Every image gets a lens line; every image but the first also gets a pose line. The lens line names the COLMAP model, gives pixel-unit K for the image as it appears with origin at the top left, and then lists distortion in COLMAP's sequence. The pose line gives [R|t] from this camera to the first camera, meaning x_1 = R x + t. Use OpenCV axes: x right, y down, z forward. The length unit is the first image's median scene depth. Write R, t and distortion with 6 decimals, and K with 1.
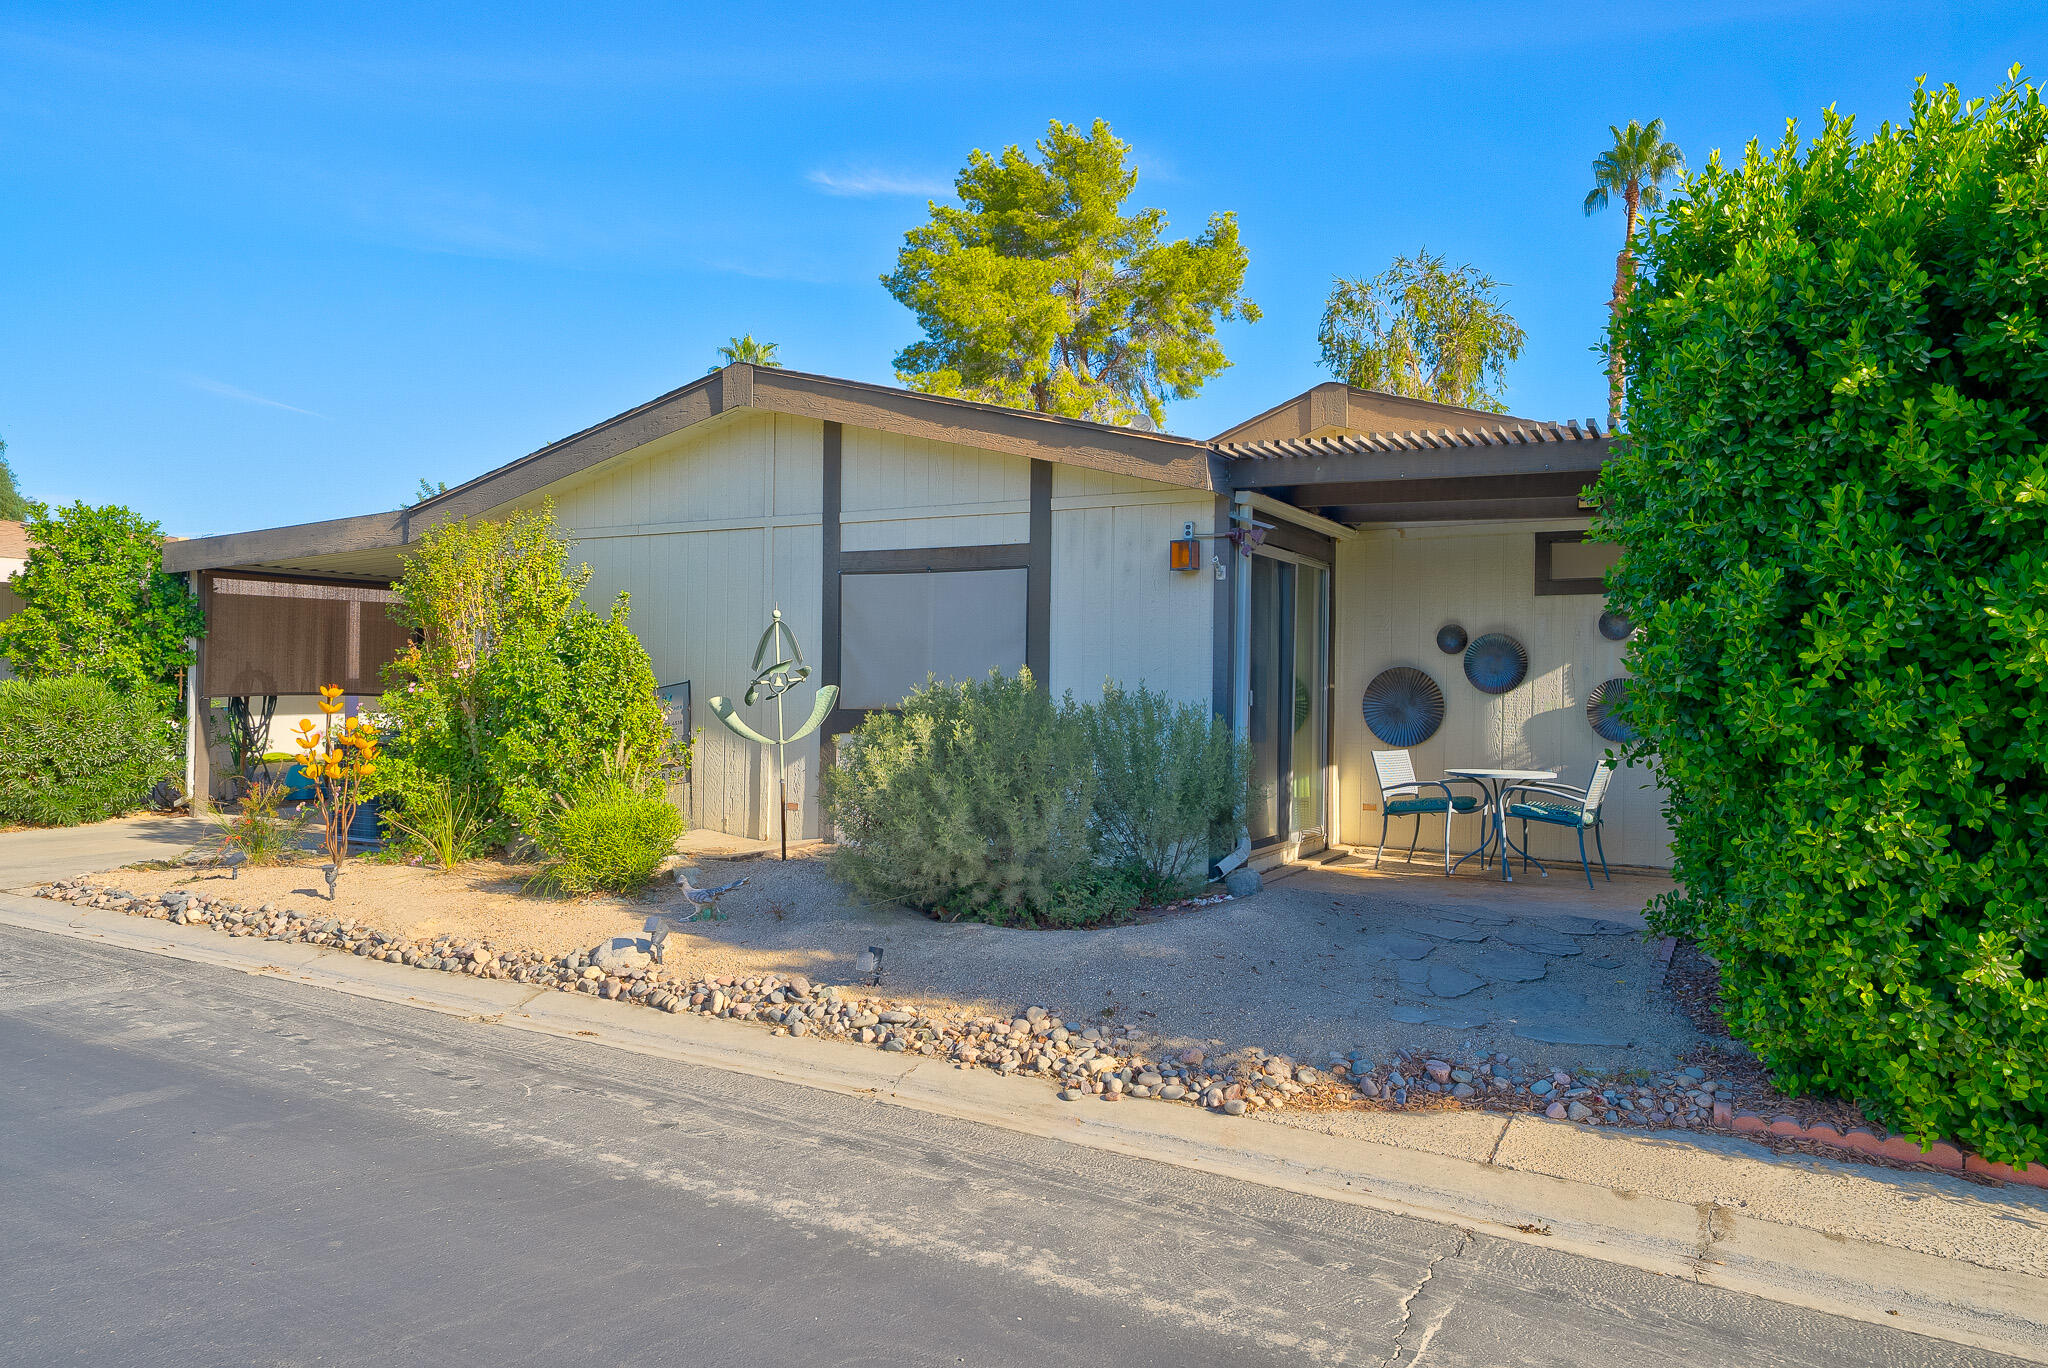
lens RADIAL K [[1318.6, 0, 1032.1], [0, 1318.6, 658.9], [0, 0, 1]] dist [0.024201, 0.000338]
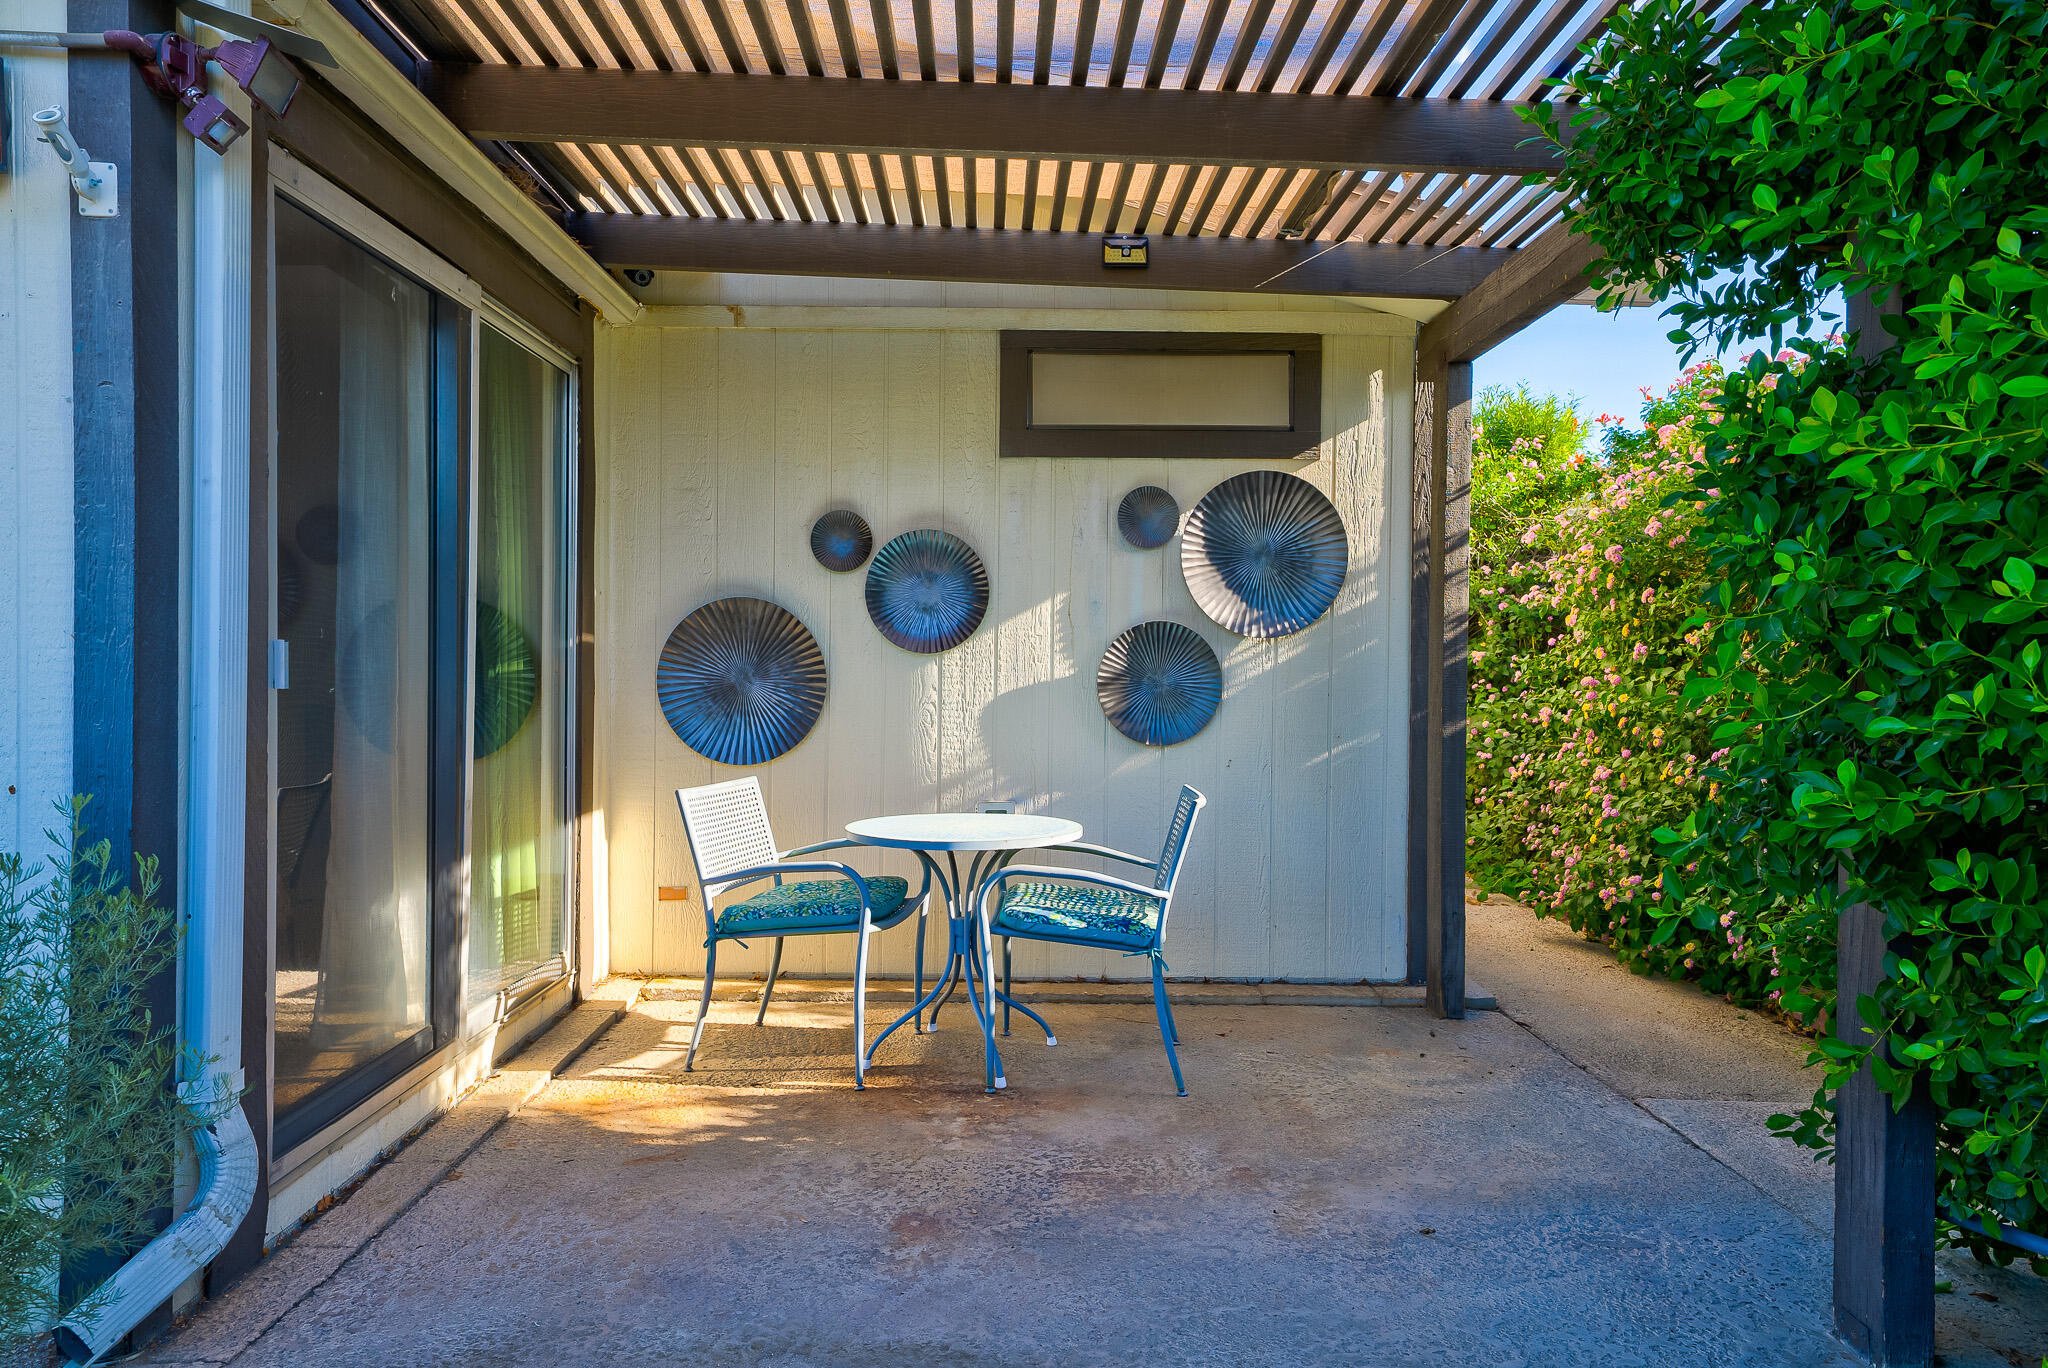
lens RADIAL K [[1293.0, 0, 1024.0], [0, 1293.0, 684.0], [0, 0, 1]] dist [0.032849, 0.000782]
pose [[0.869220, -0.015331, 0.494188, 0.141167], [-0.007320, 0.999011, 0.043866, 0.016519], [-0.494371, -0.041747, 0.868248, 0.555860]]
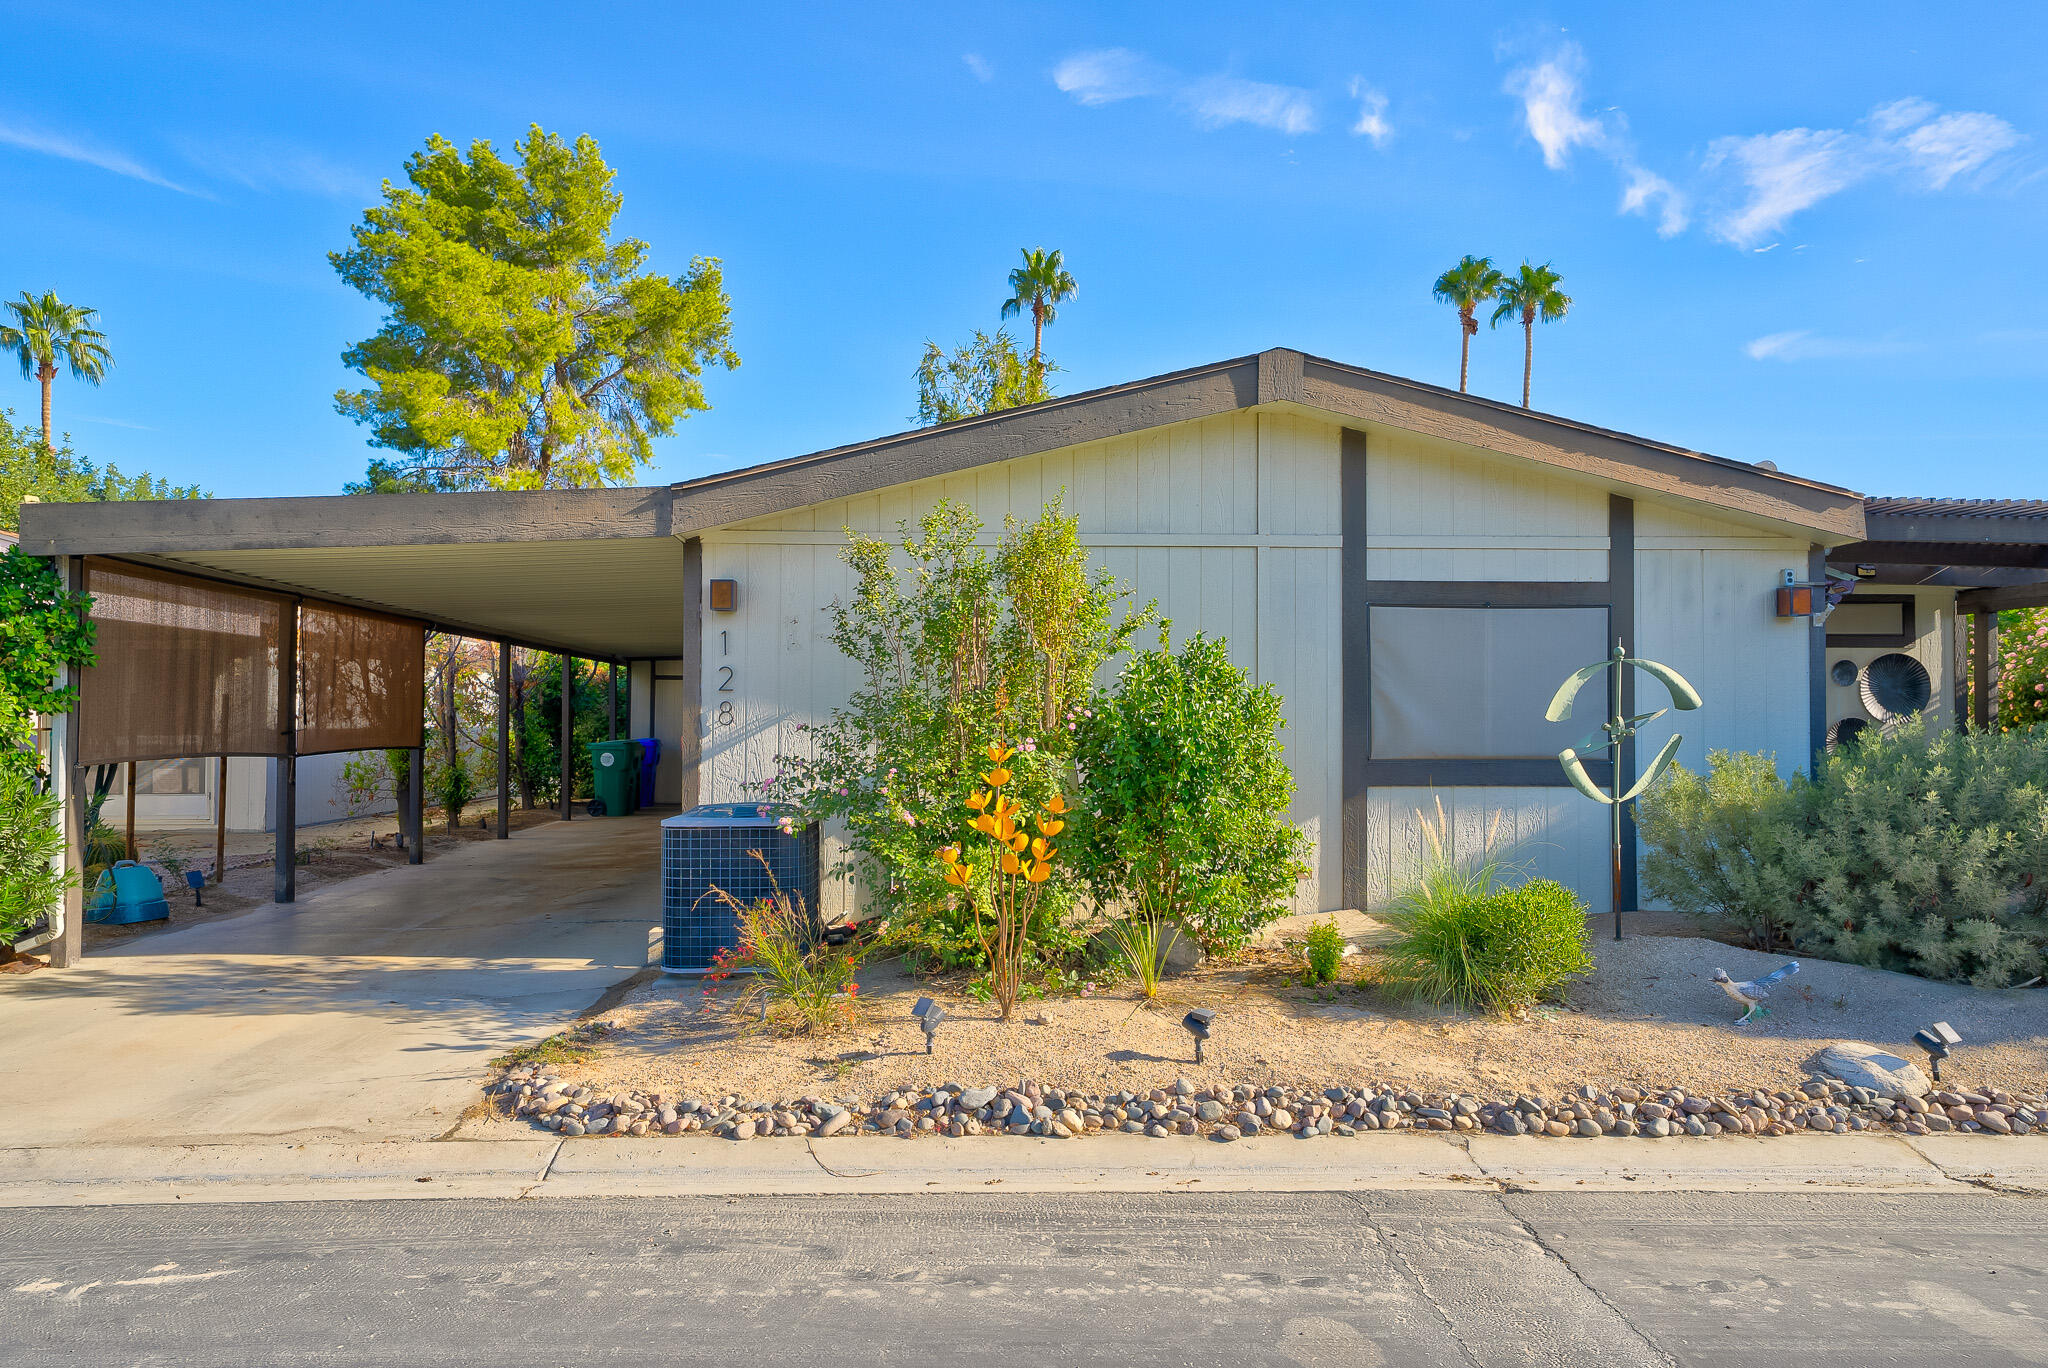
lens RADIAL K [[1221.6, 0, 1024.0], [0, 1221.6, 684.0], [0, 0, 1]] dist [0.018707, -0.001615]
pose [[0.851067, 0.006021, 0.525023, -0.752486], [-0.000271, 0.999939, -0.011028, -0.002895], [-0.525057, 0.009243, 0.851017, 0.418326]]
